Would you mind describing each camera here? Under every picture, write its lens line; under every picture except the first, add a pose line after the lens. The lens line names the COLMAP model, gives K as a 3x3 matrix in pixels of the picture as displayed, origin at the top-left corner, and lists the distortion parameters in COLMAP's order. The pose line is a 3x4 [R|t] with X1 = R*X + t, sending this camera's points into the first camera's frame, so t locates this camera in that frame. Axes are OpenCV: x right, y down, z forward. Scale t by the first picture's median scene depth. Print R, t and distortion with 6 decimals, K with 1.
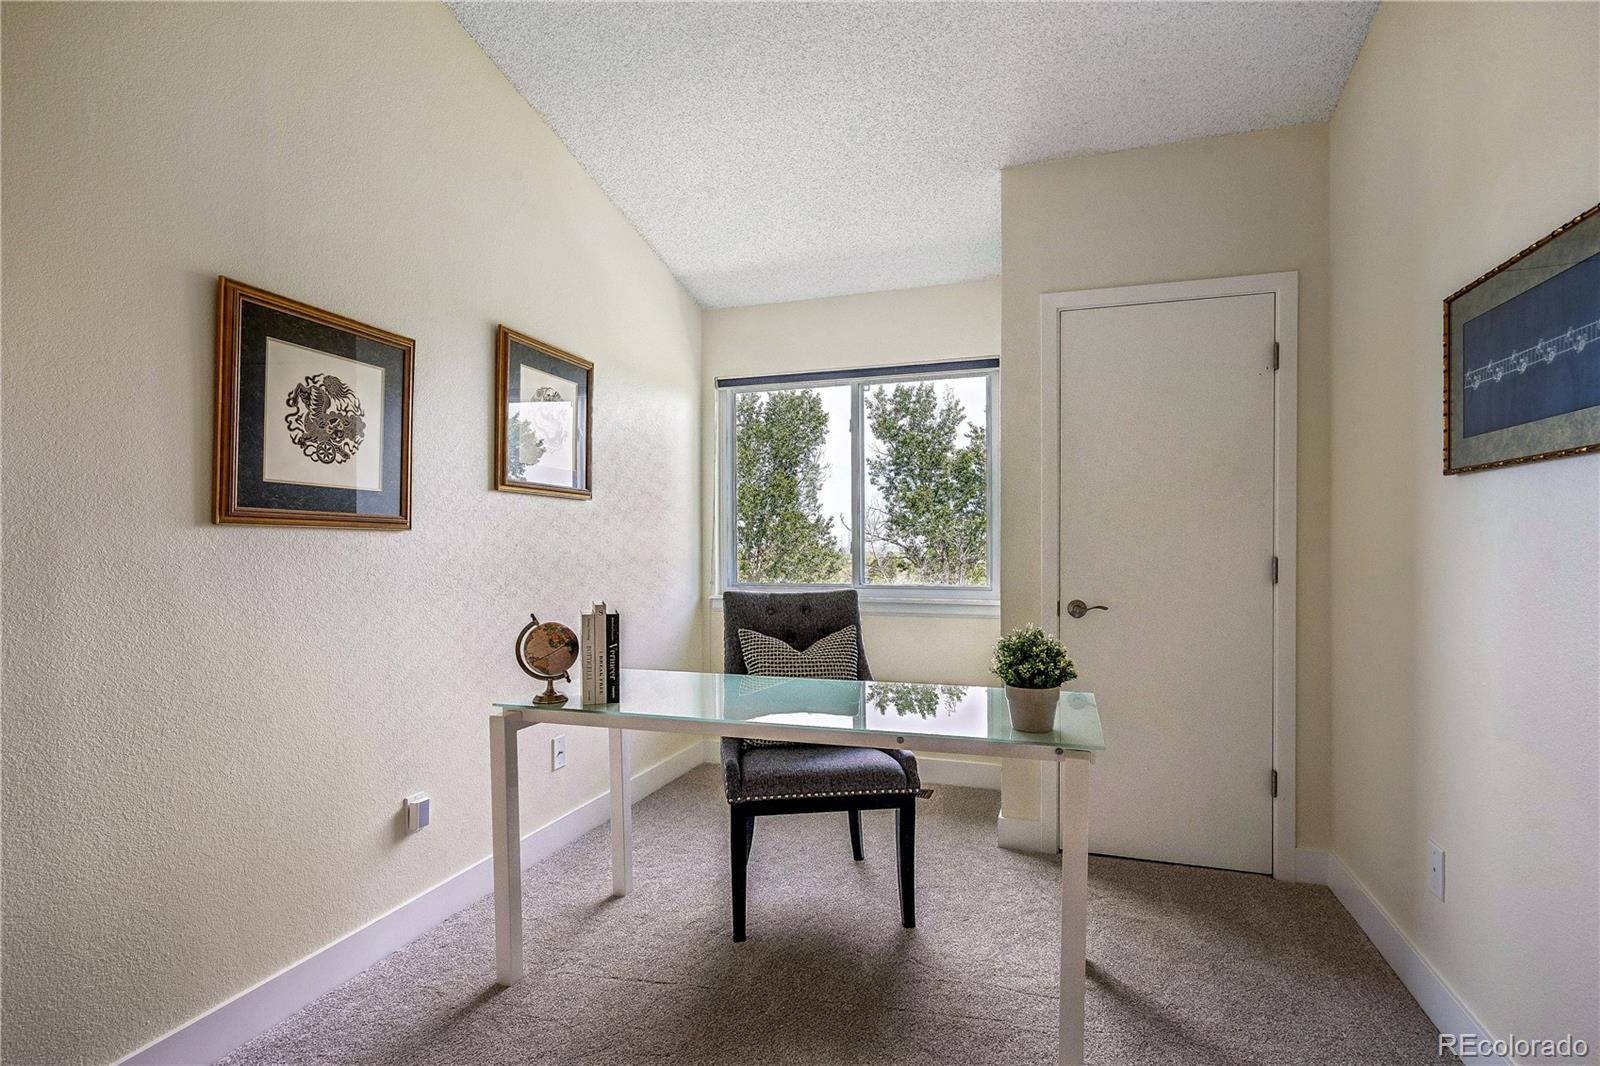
lens RADIAL K [[765.6, 0, 816.7], [0, 765.6, 533.7], [0, 0, 1]] dist [-0.003061, 0.001551]
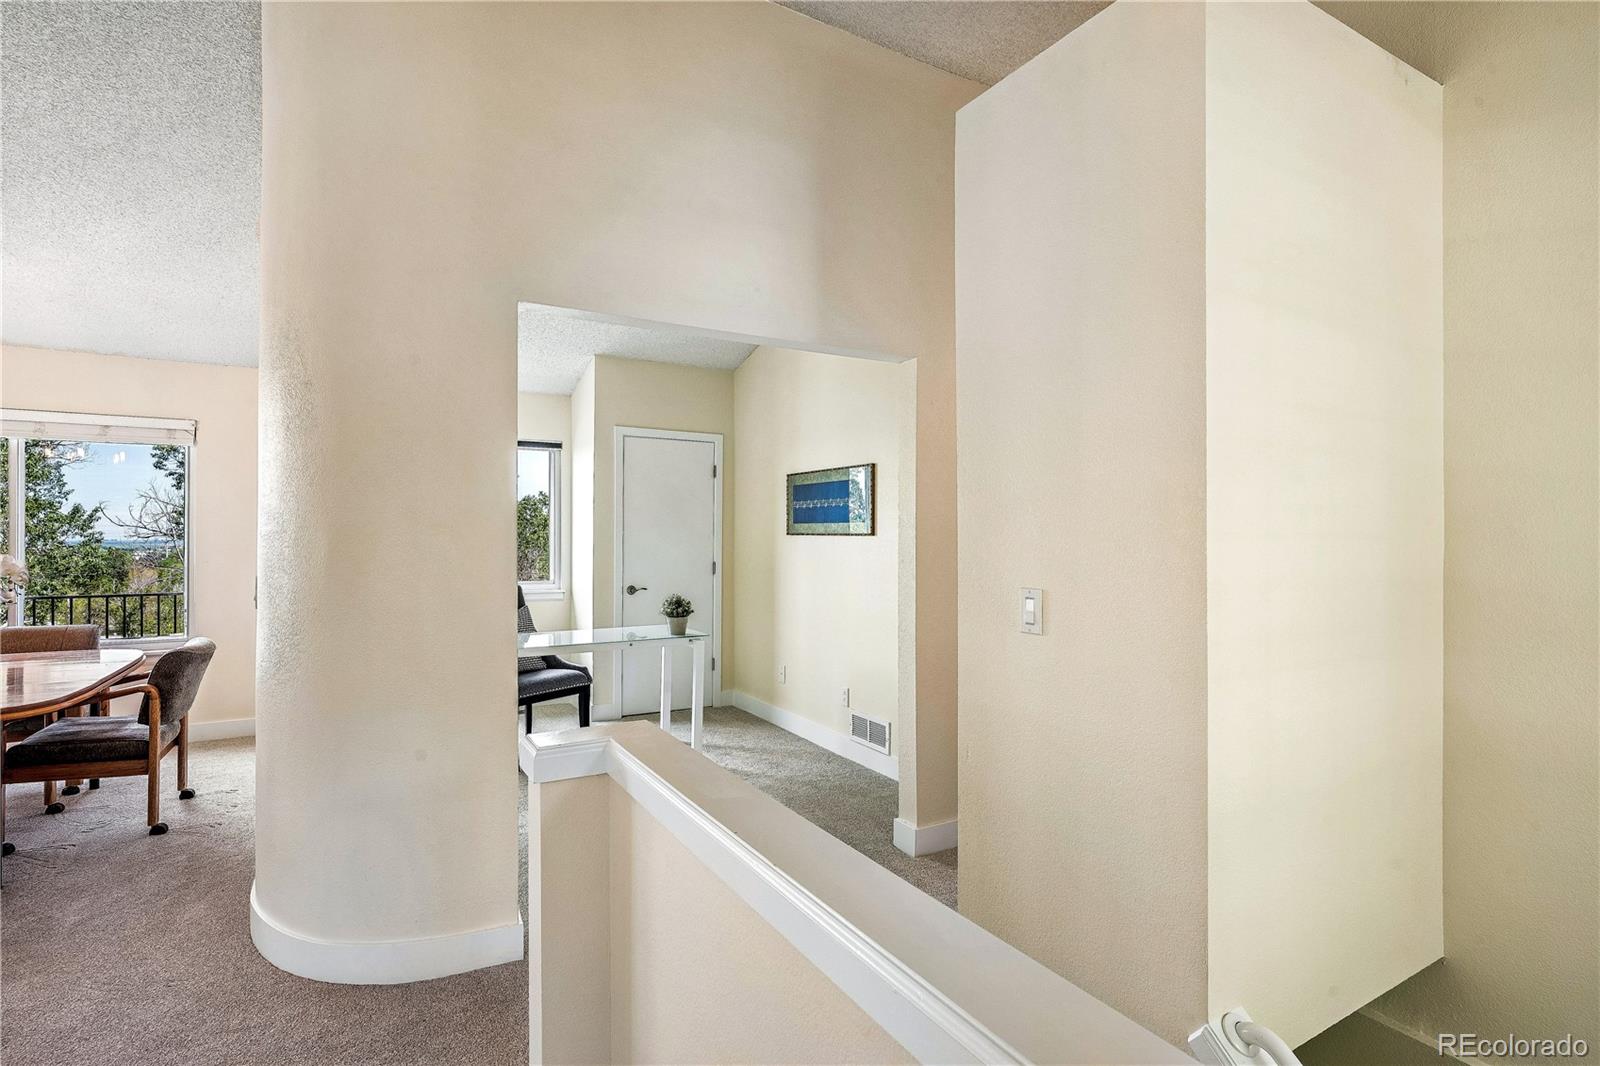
lens RADIAL K [[765.6, 0, 794.5], [0, 765.6, 535.3], [0, 0, 1]] dist [-0.003061, 0.001551]
pose [[0.661966, 0.003444, 0.749526, -0.869732], [-0.012215, 0.999906, 0.006194, -0.059993], [-0.749434, -0.013256, 0.661946, -0.617156]]
